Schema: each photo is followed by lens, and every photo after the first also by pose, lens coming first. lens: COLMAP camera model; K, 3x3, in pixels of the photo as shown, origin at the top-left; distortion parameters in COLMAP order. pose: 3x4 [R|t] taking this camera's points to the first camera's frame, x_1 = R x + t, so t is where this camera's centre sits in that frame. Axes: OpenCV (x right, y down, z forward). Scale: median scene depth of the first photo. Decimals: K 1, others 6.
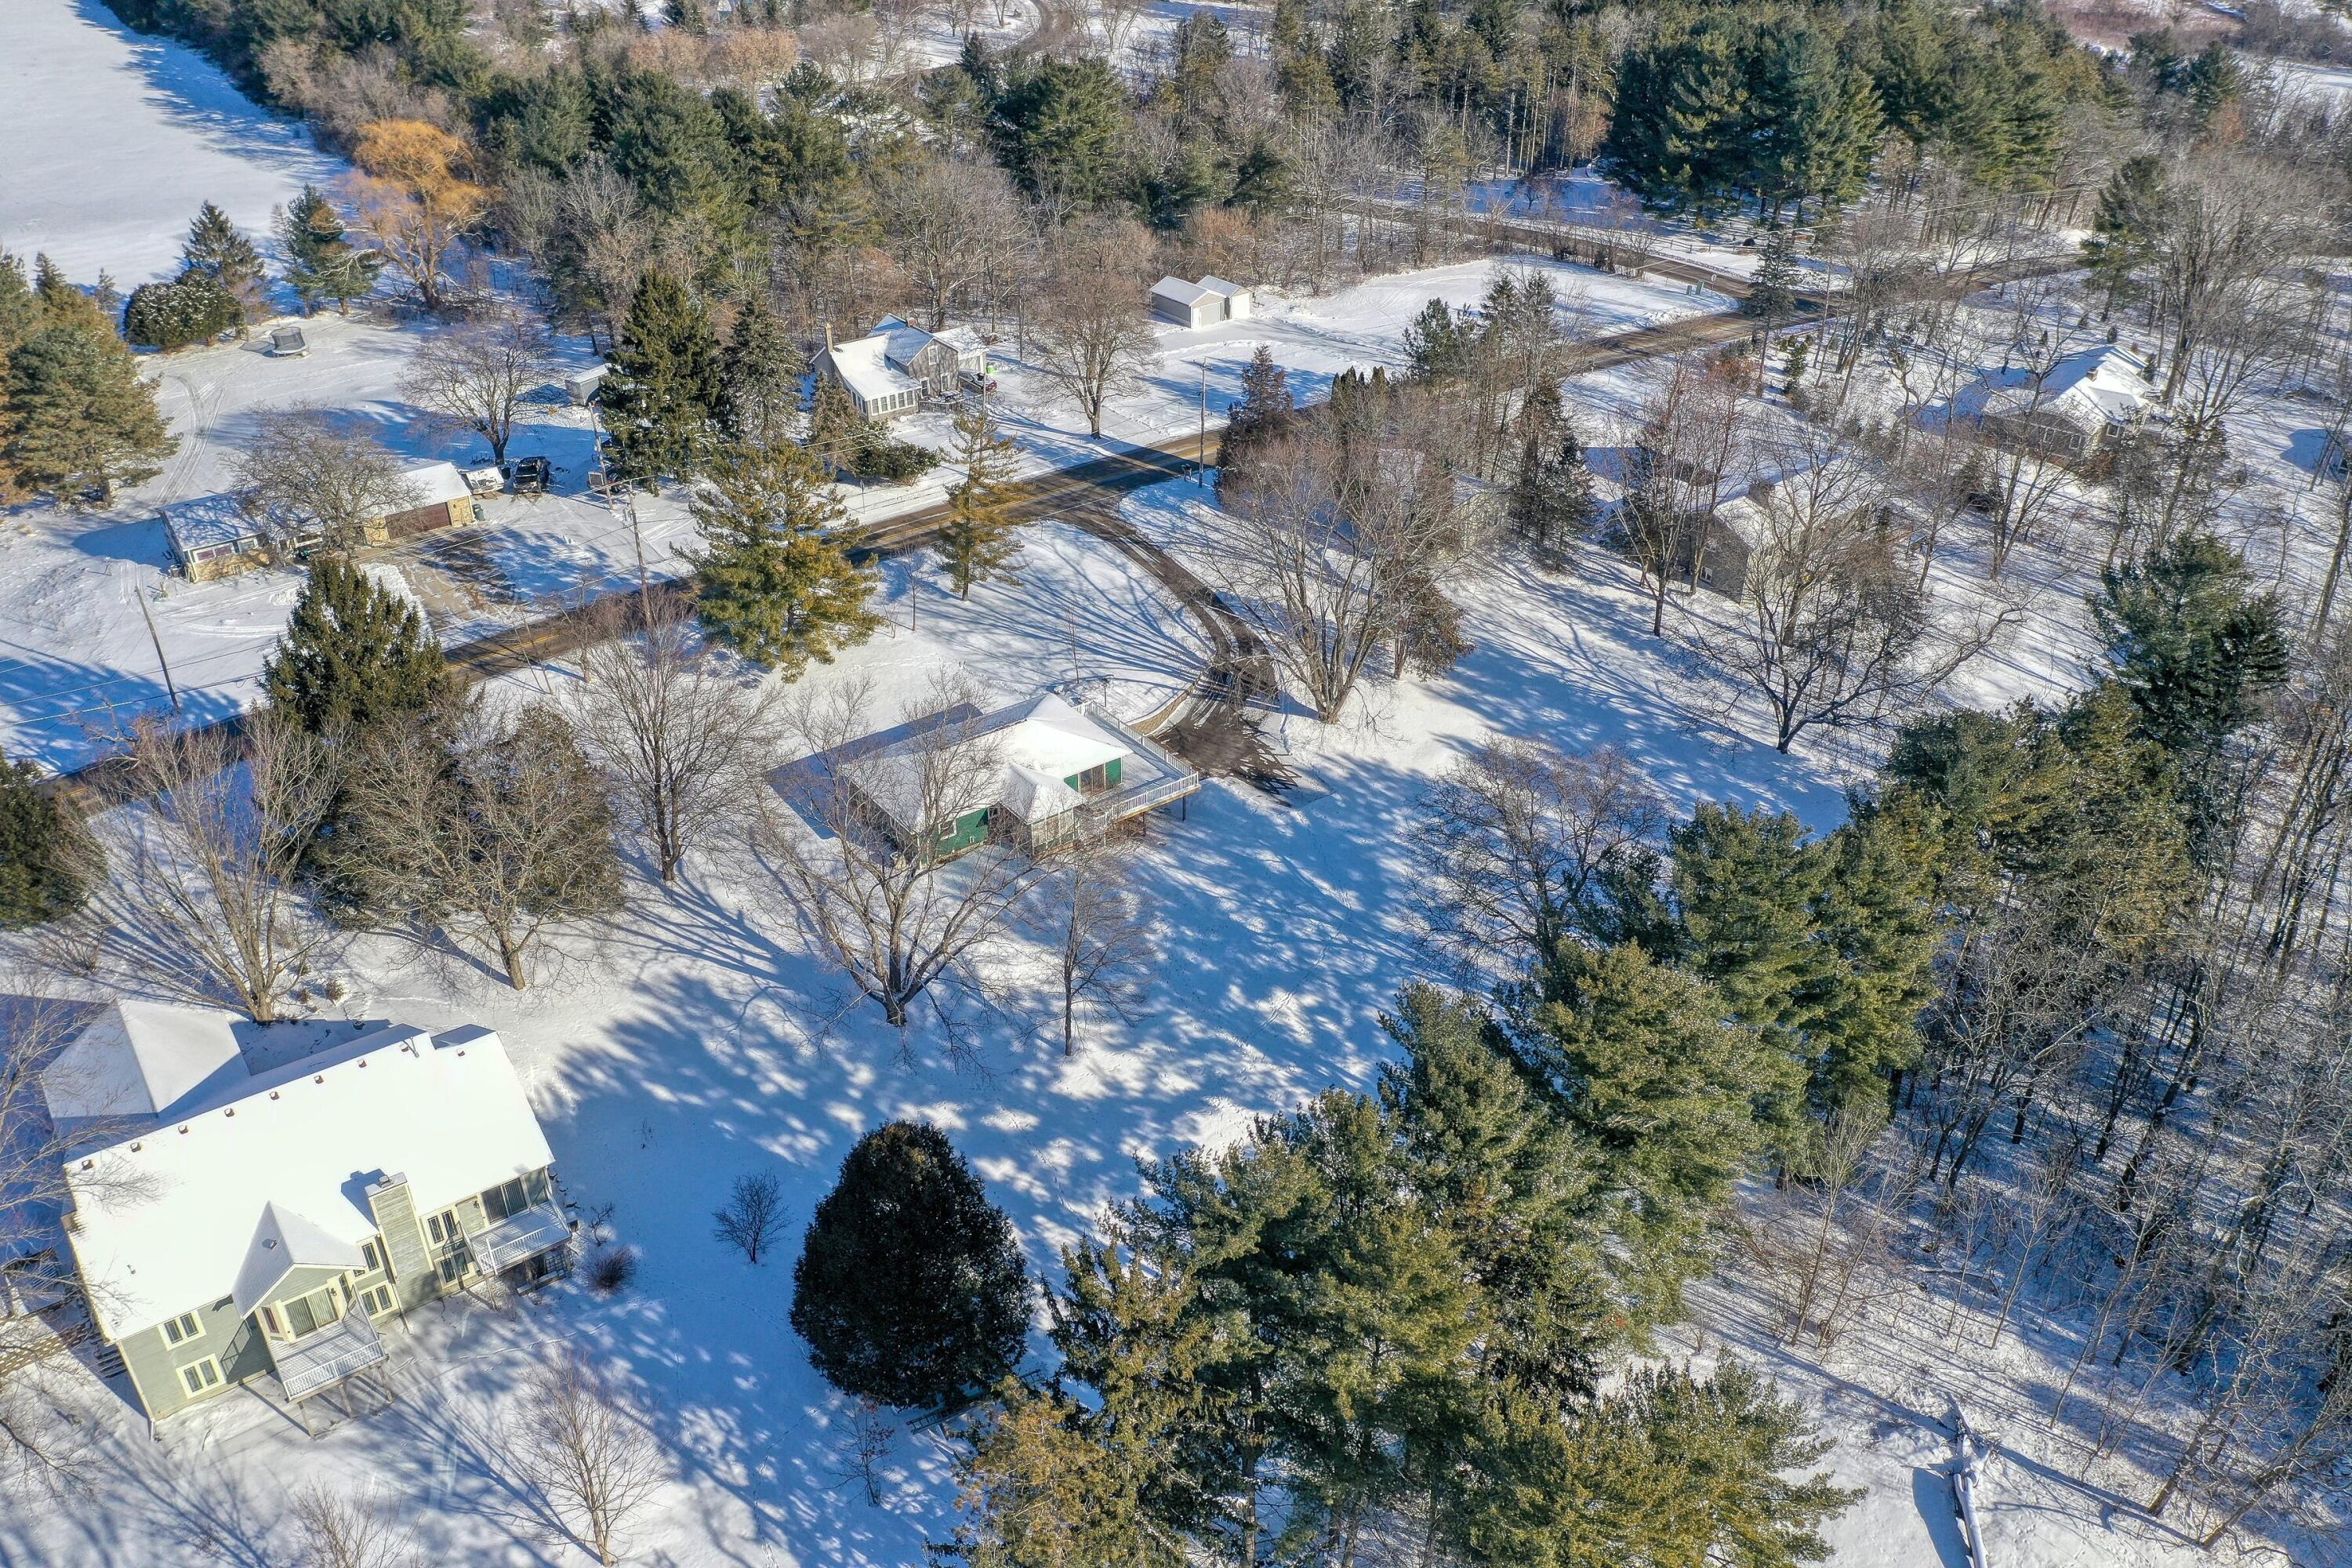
lens RADIAL K [[1846.7, 0, 1184.7], [0, 1846.7, 828.2], [0, 0, 1]] dist [0.001851, 0.002826]
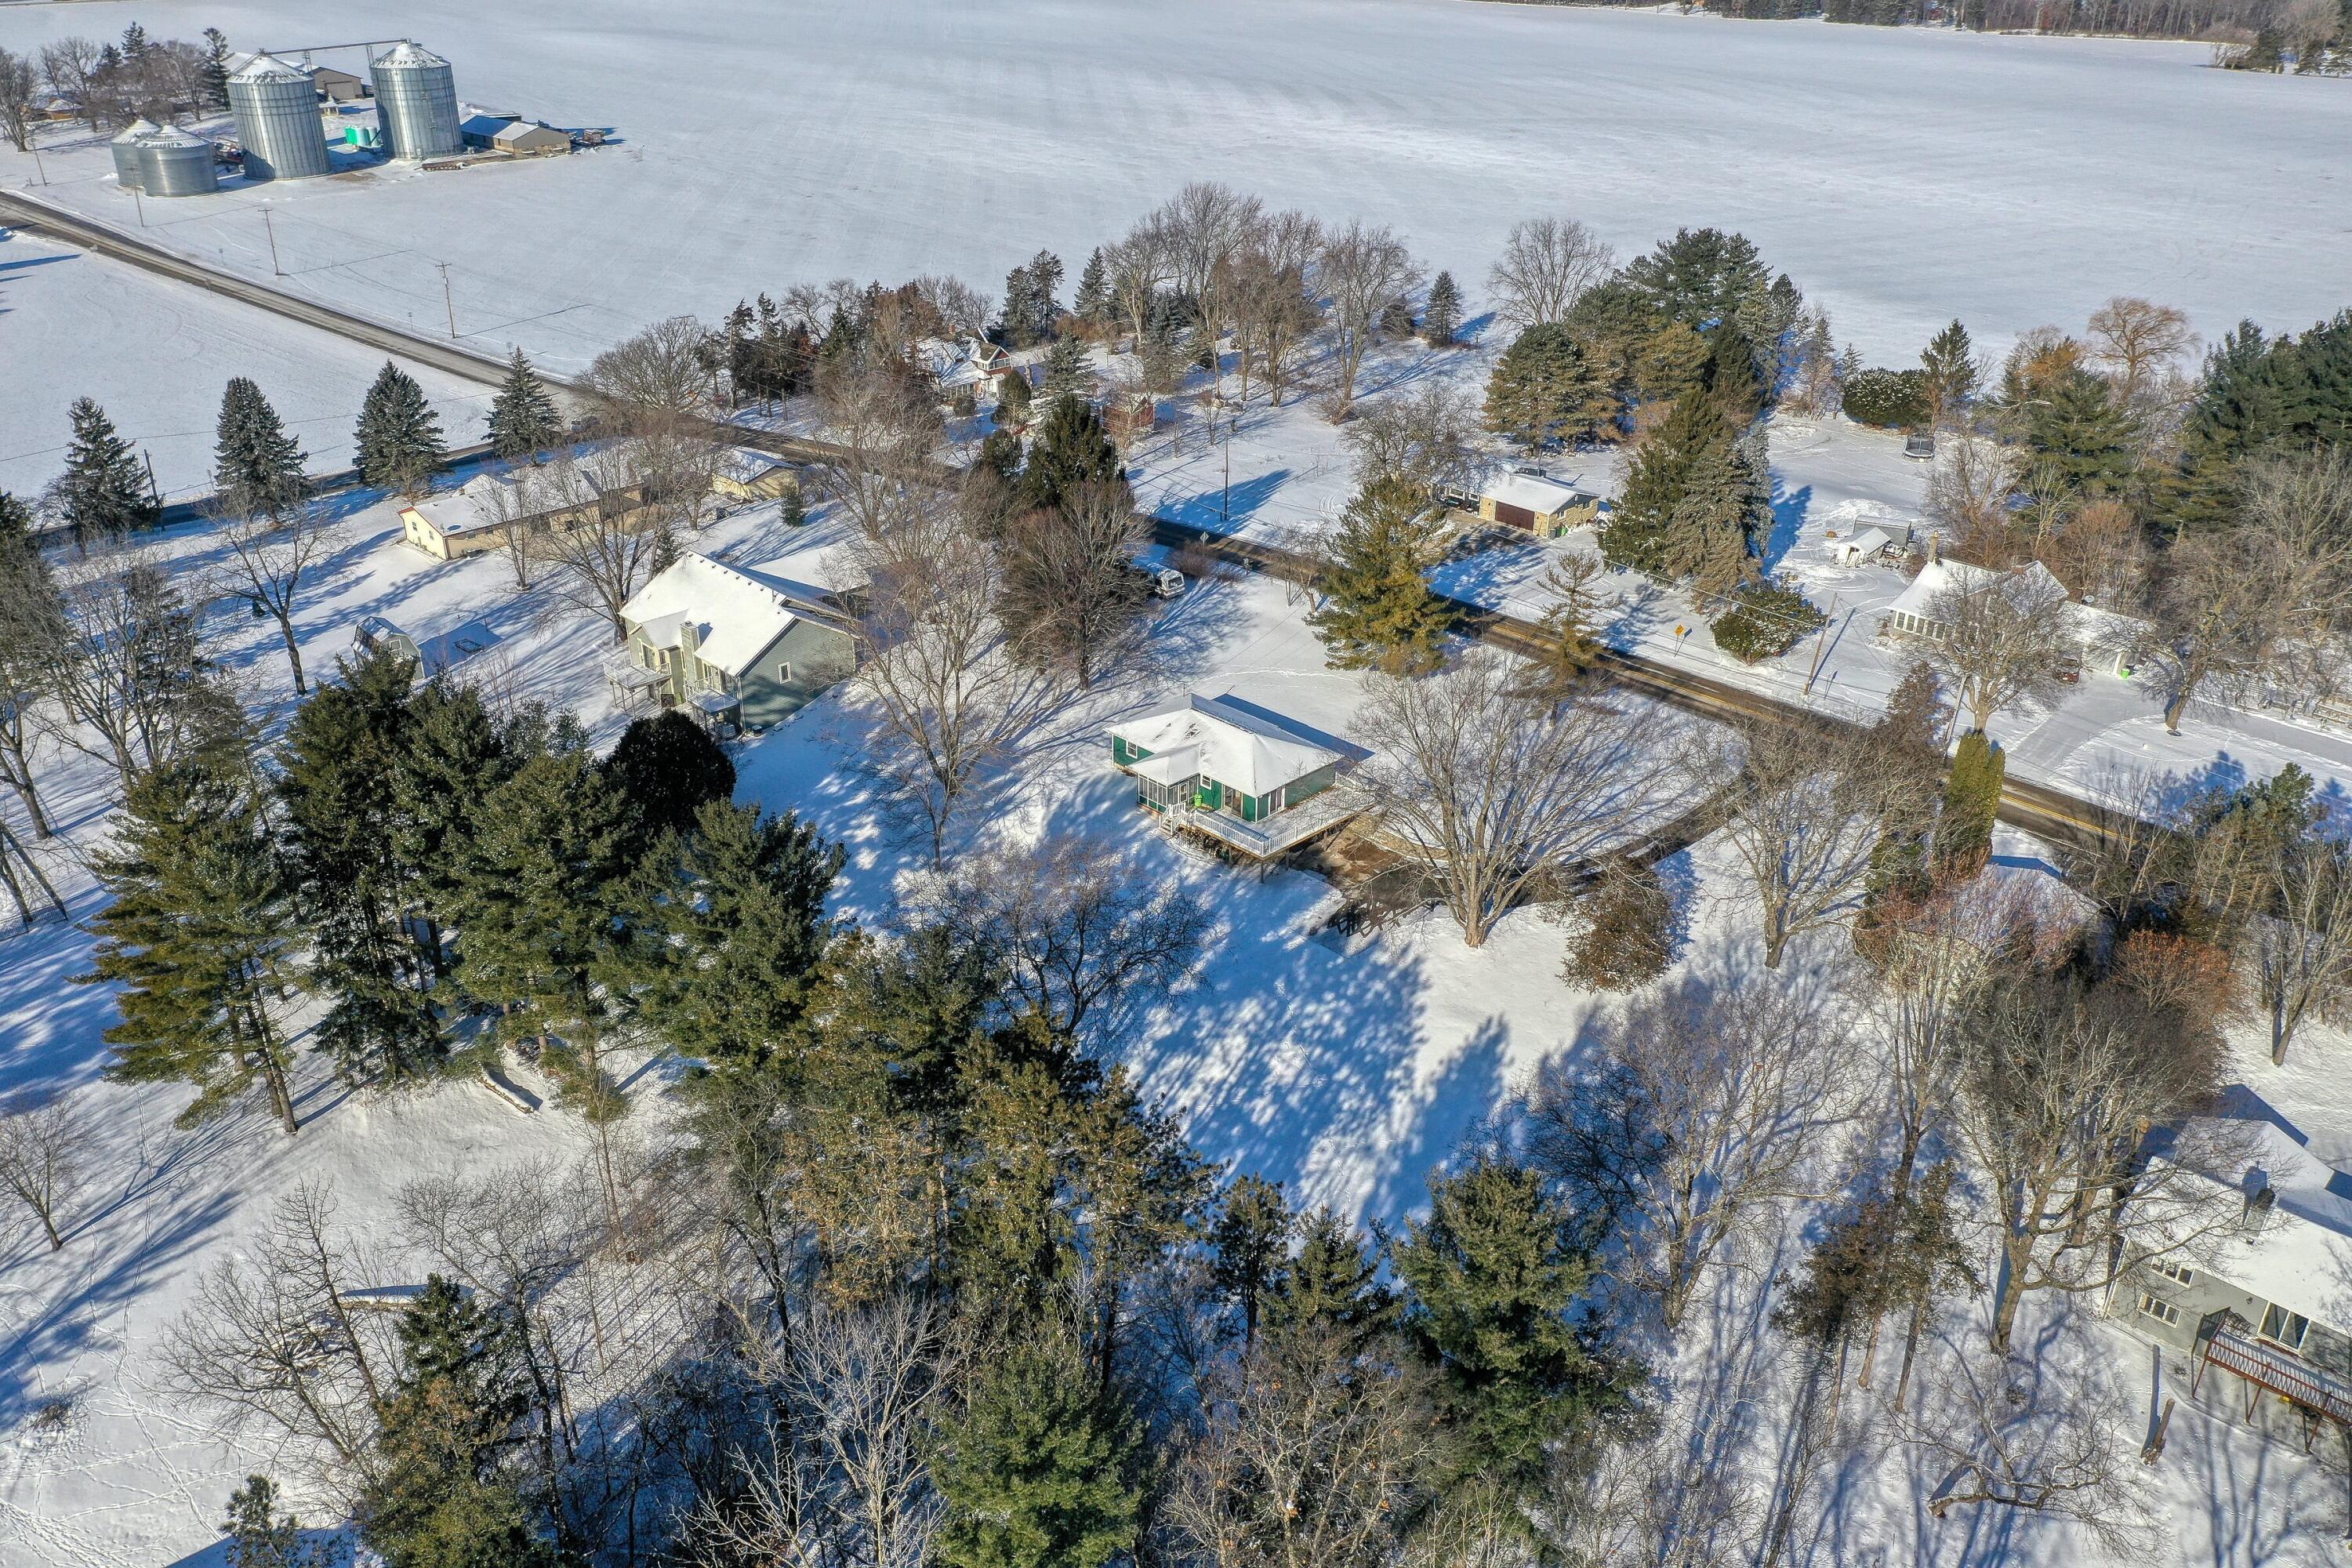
lens RADIAL K [[1846.7, 0, 1184.7], [0, 1846.7, 828.2], [0, 0, 1]] dist [0.001851, 0.002826]
pose [[0.144090, 0.465771, -0.873095, 0.884098], [-0.544763, 0.773908, 0.322954, -0.339182], [0.826118, 0.429096, 0.365247, 0.532113]]
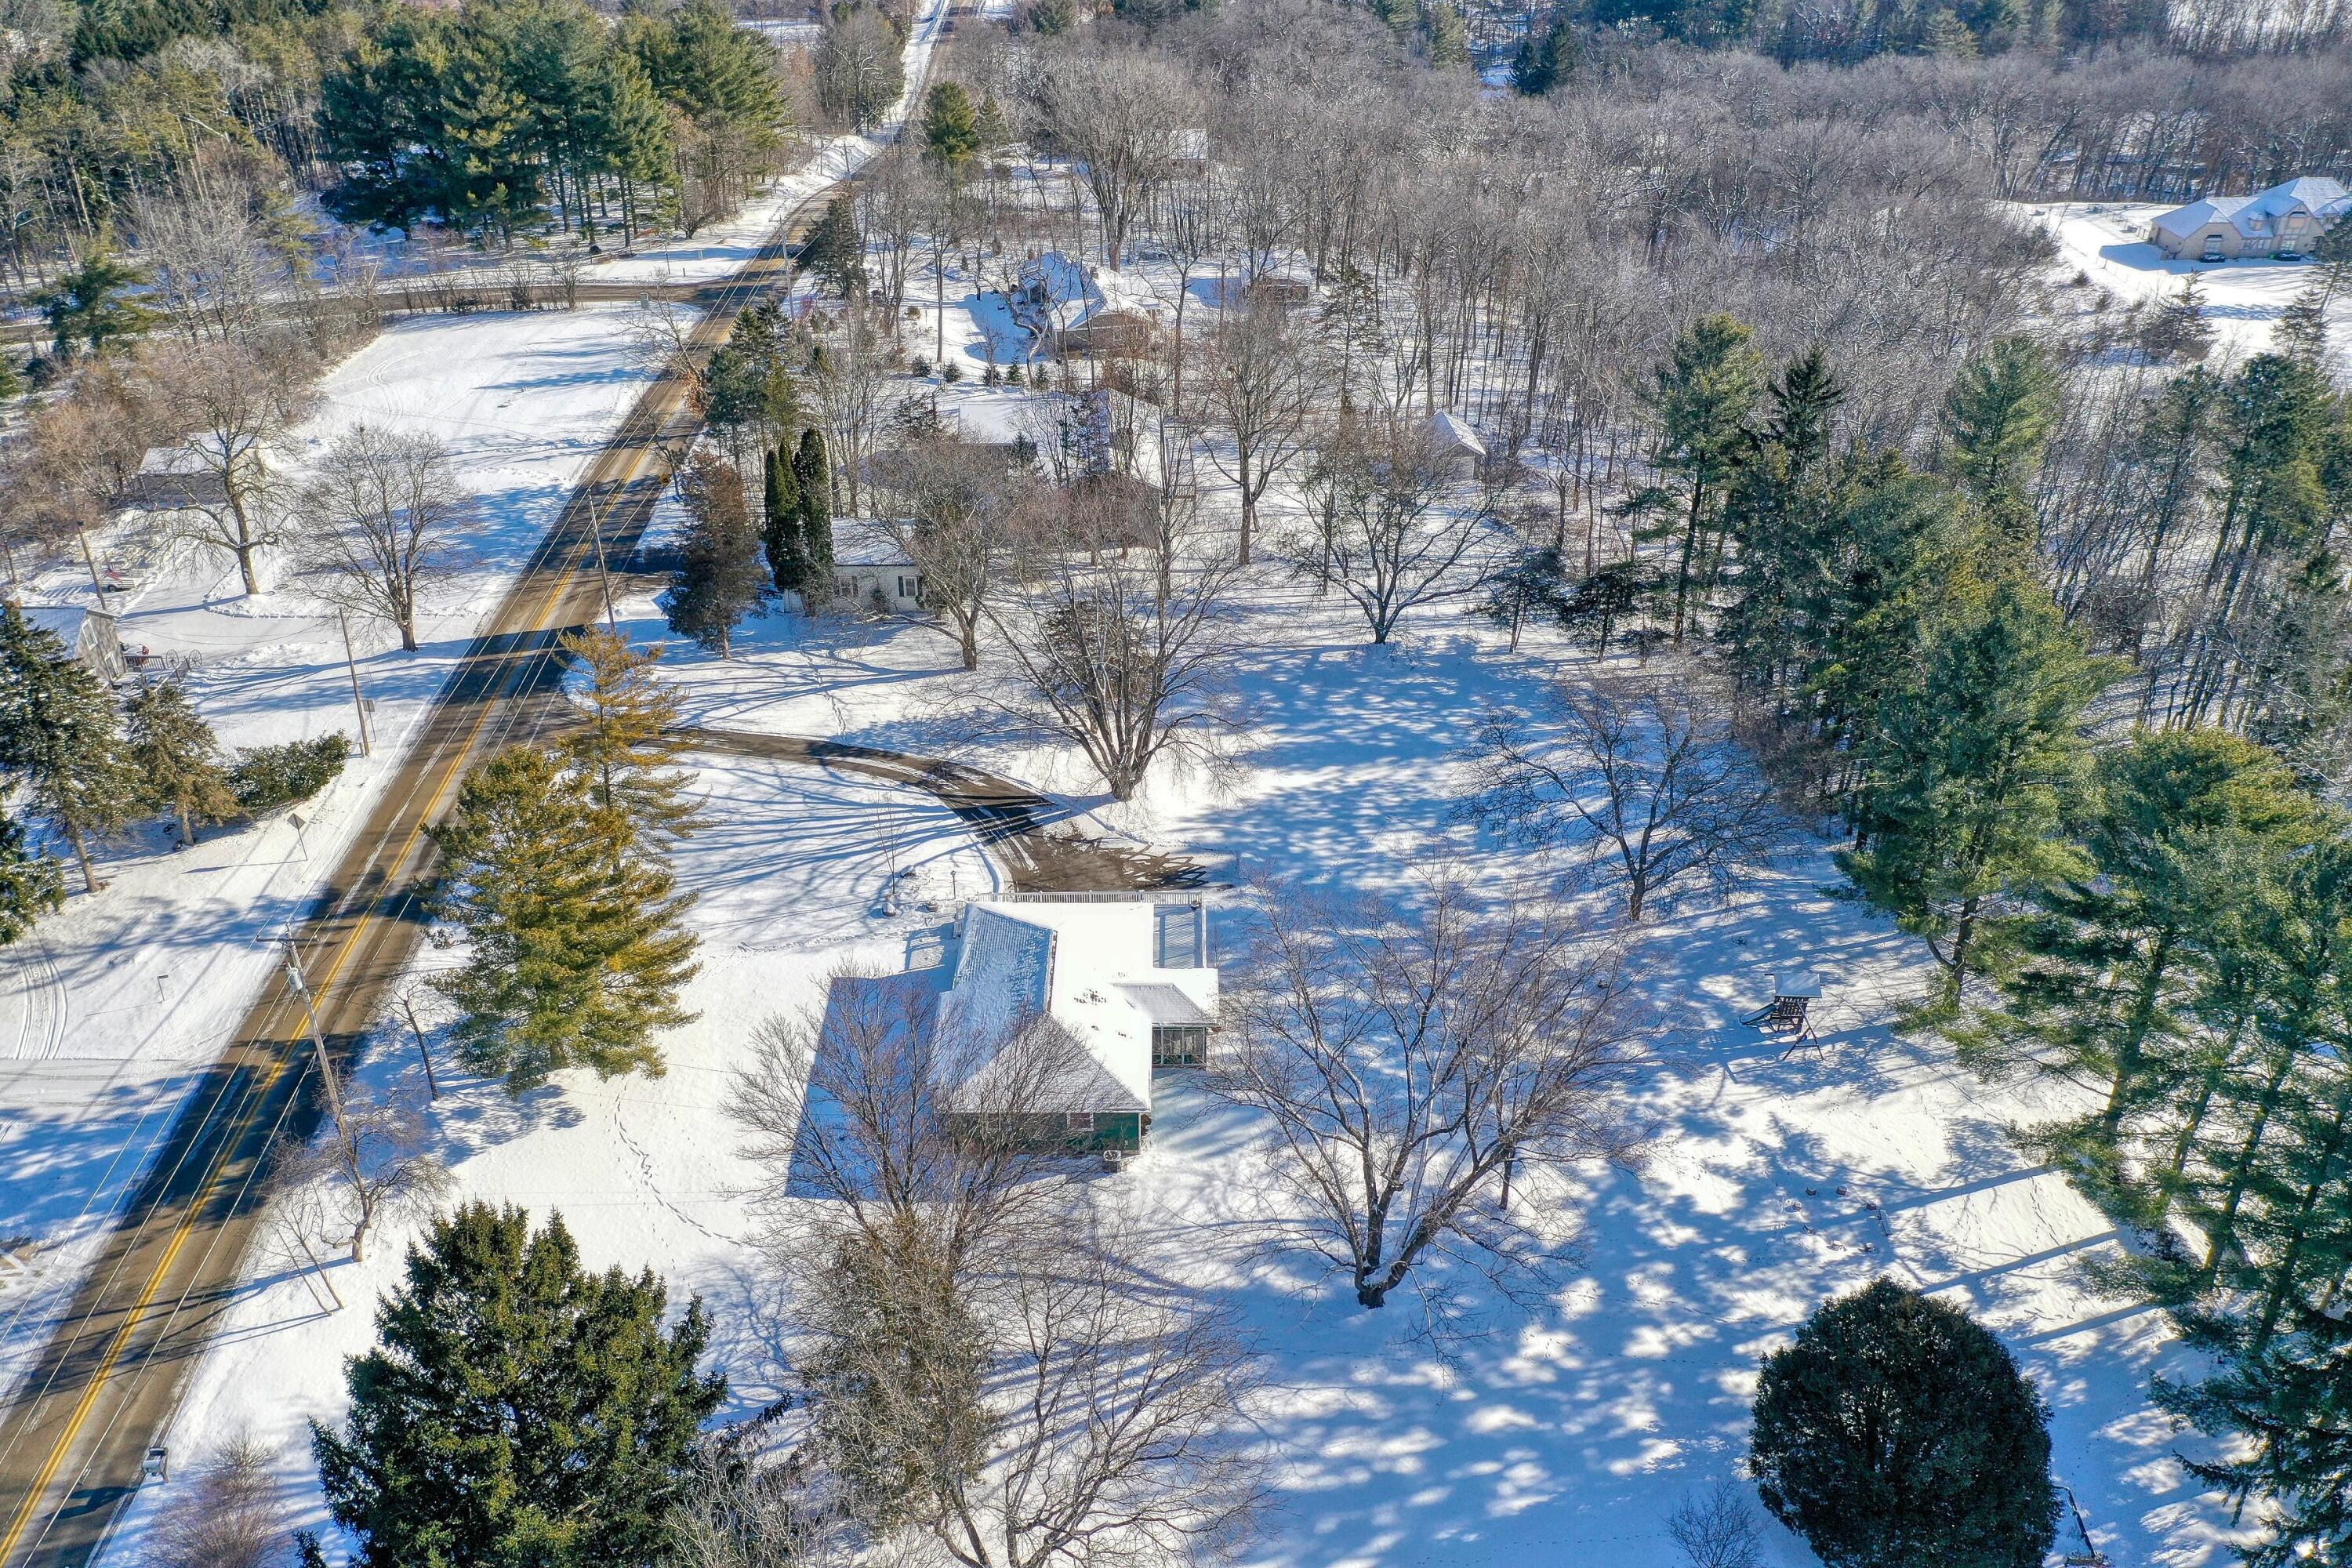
lens RADIAL K [[1846.7, 0, 1184.7], [0, 1846.7, 828.2], [0, 0, 1]] dist [0.001851, 0.002826]
pose [[0.591175, -0.431421, 0.681460, -0.523858], [0.432868, 0.882633, 0.183262, -0.200344], [-0.680542, 0.186643, 0.708539, 0.384607]]
